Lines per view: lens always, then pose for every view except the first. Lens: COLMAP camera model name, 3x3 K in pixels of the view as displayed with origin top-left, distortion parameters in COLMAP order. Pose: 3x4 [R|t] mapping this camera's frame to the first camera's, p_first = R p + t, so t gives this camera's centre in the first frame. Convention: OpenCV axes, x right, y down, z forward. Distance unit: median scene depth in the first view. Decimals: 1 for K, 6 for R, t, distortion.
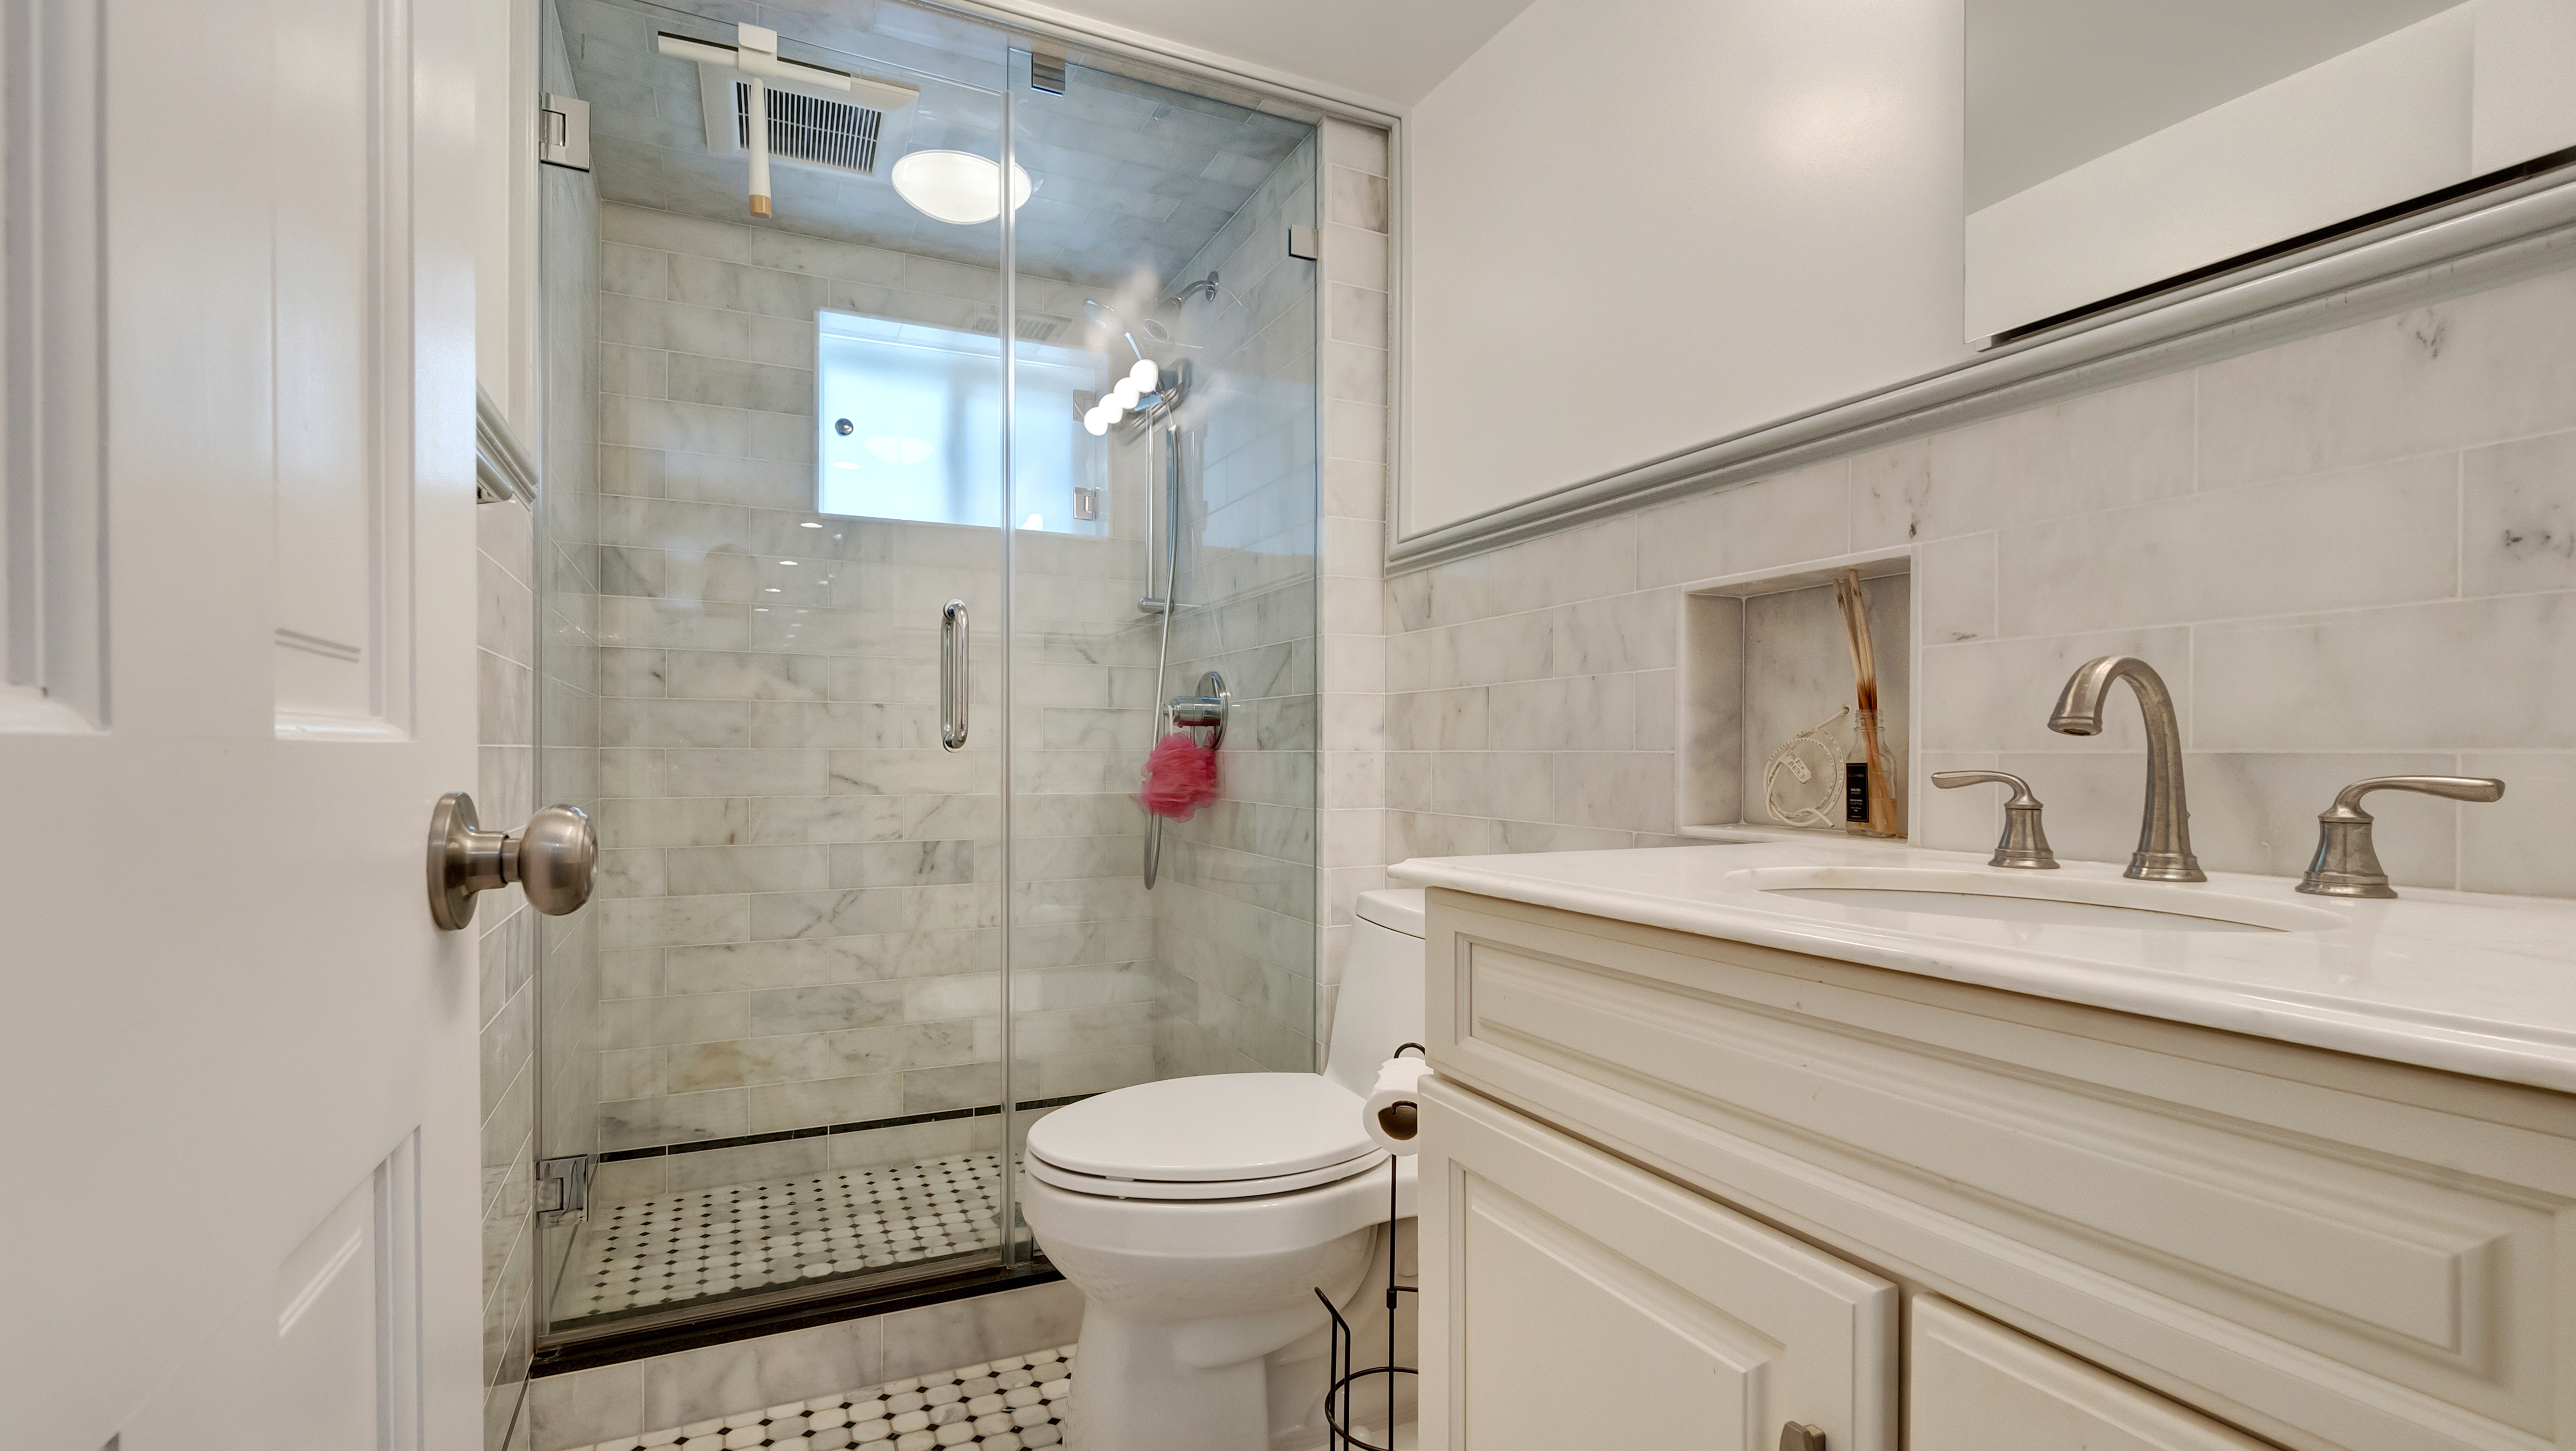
lens RADIAL K [[1134.9, 0, 1288.0], [0, 1134.9, 725.5], [0, 0, 1]] dist [-0.002786, -0.000126]
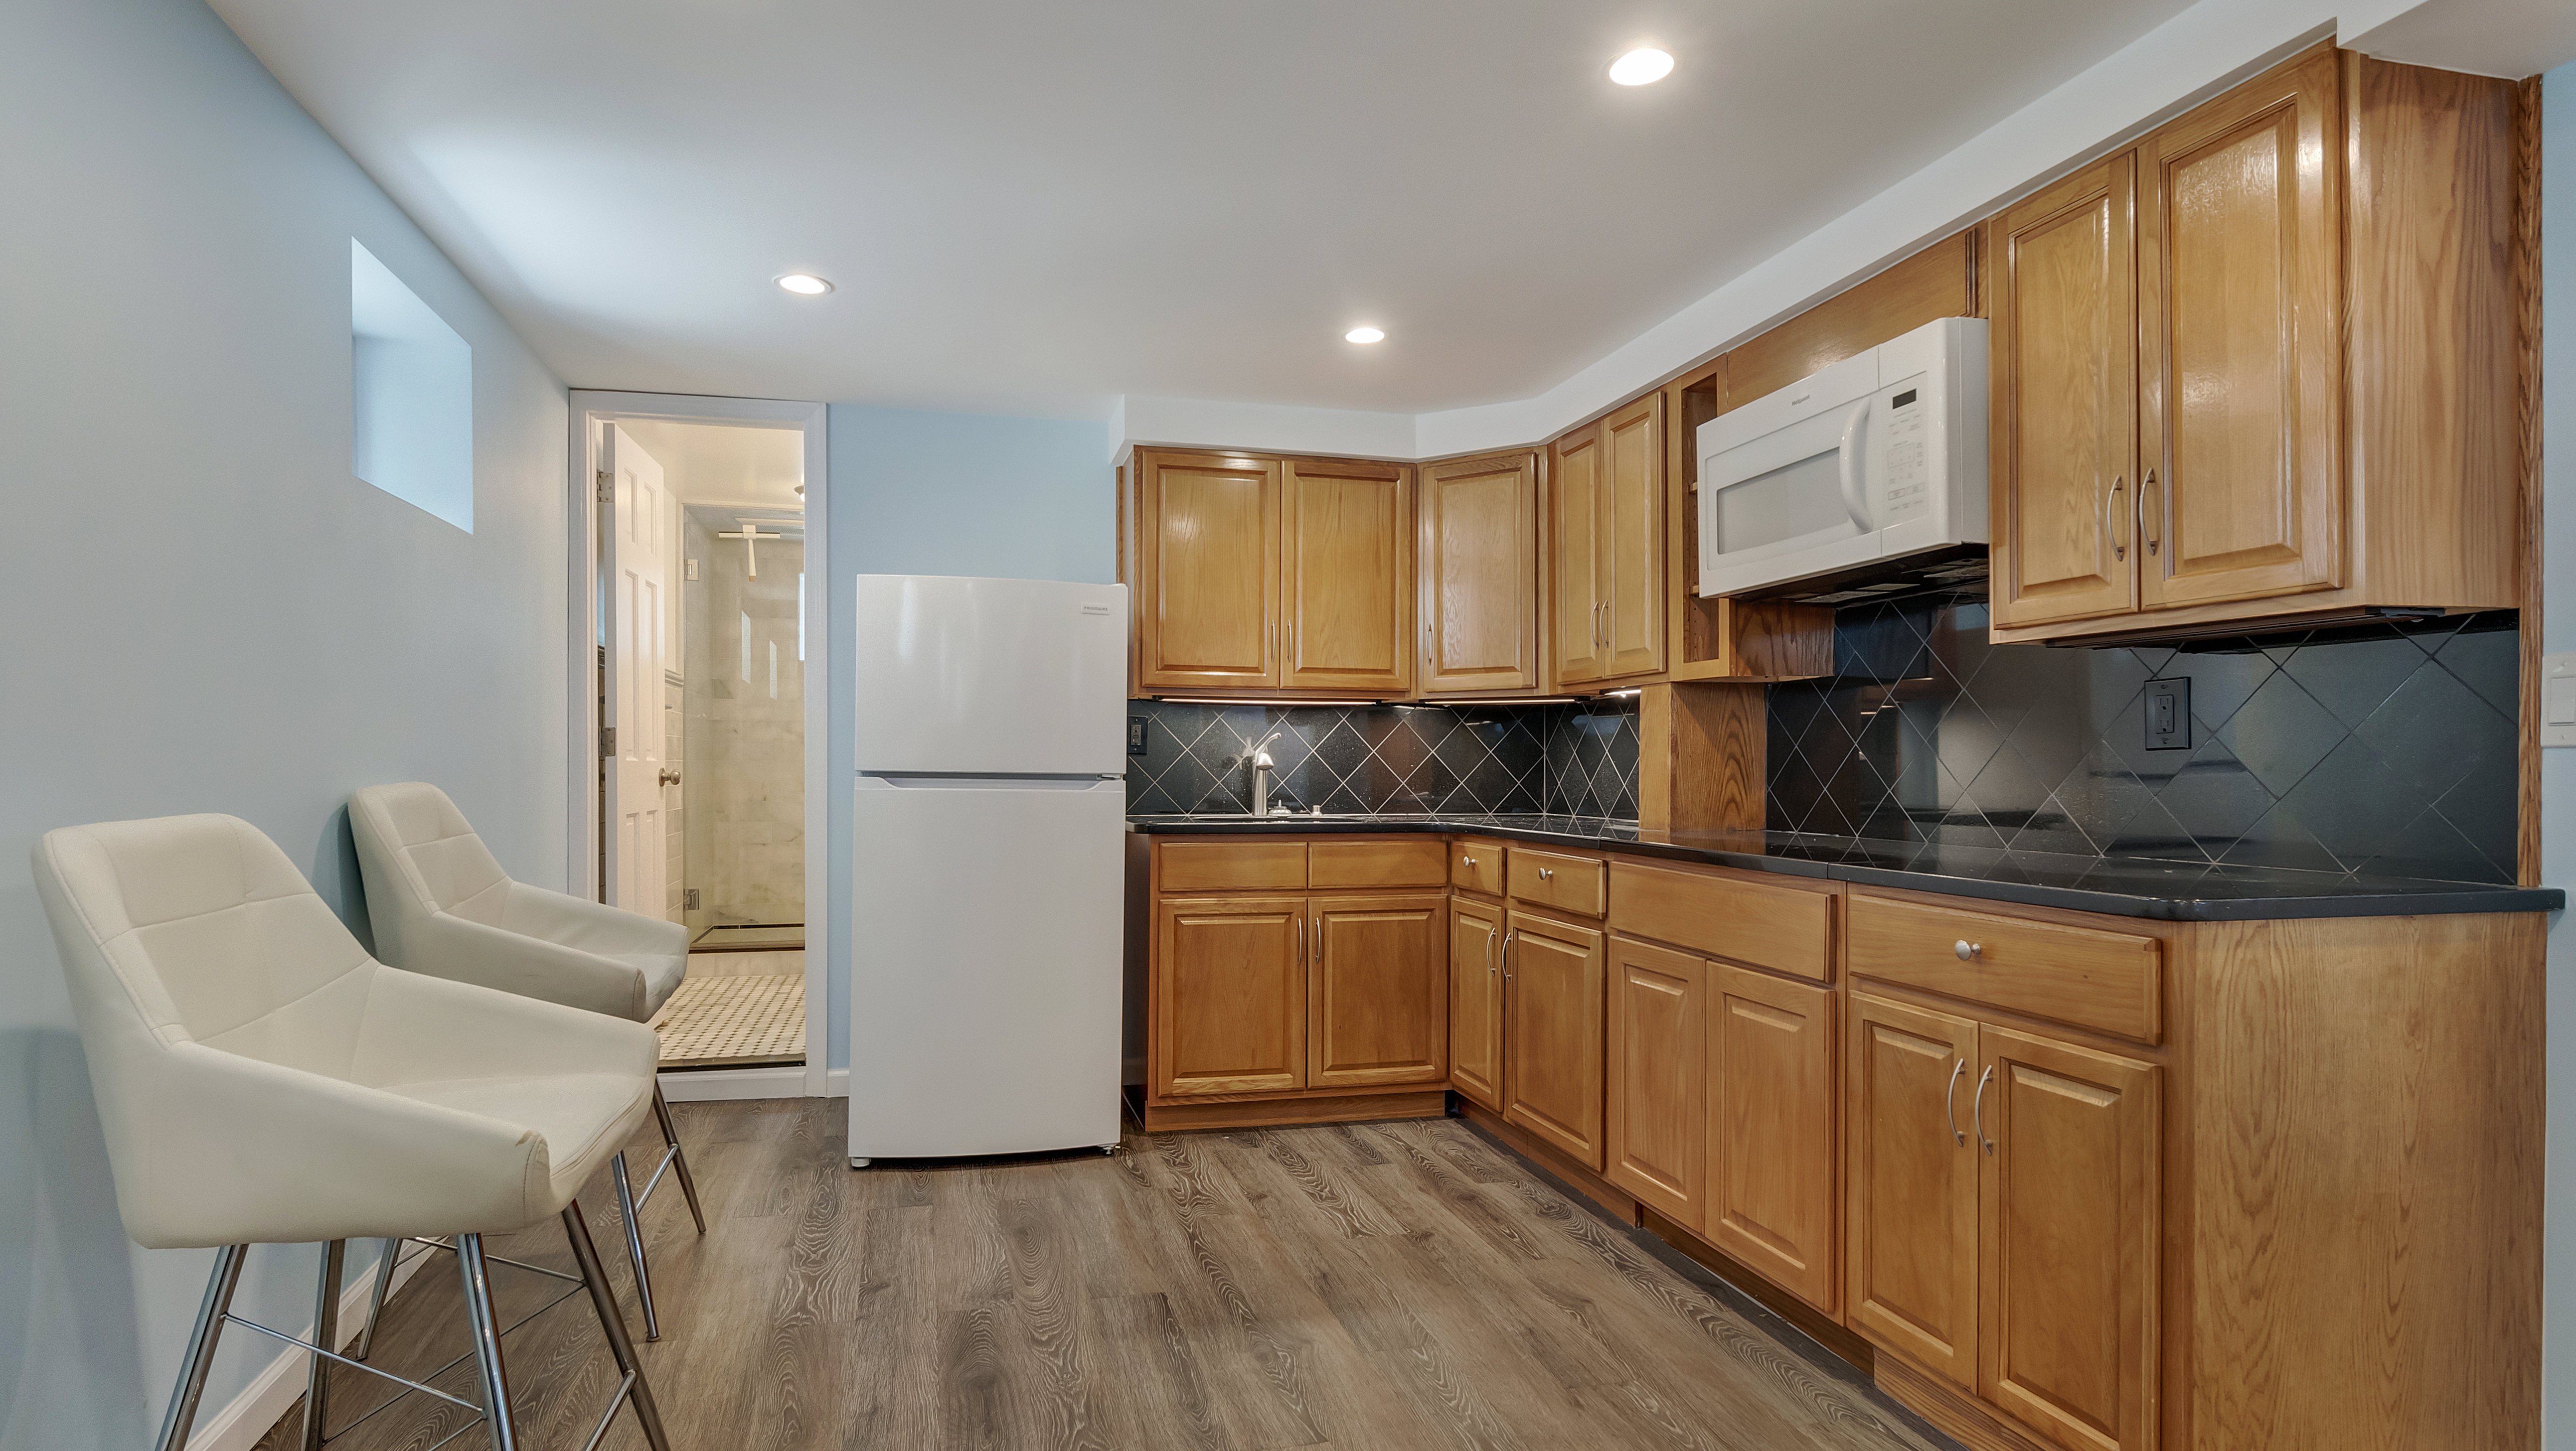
lens RADIAL K [[1345.2, 0, 1288.0], [0, 1345.2, 725.5], [0, 0, 1]] dist [-0.002083, -0.000162]
pose [[0.980376, -0.000717, -0.197134, 1.726032], [-0.000546, 0.999980, -0.006354, -0.055247], [0.197134, 0.006337, 0.980356, -2.347712]]
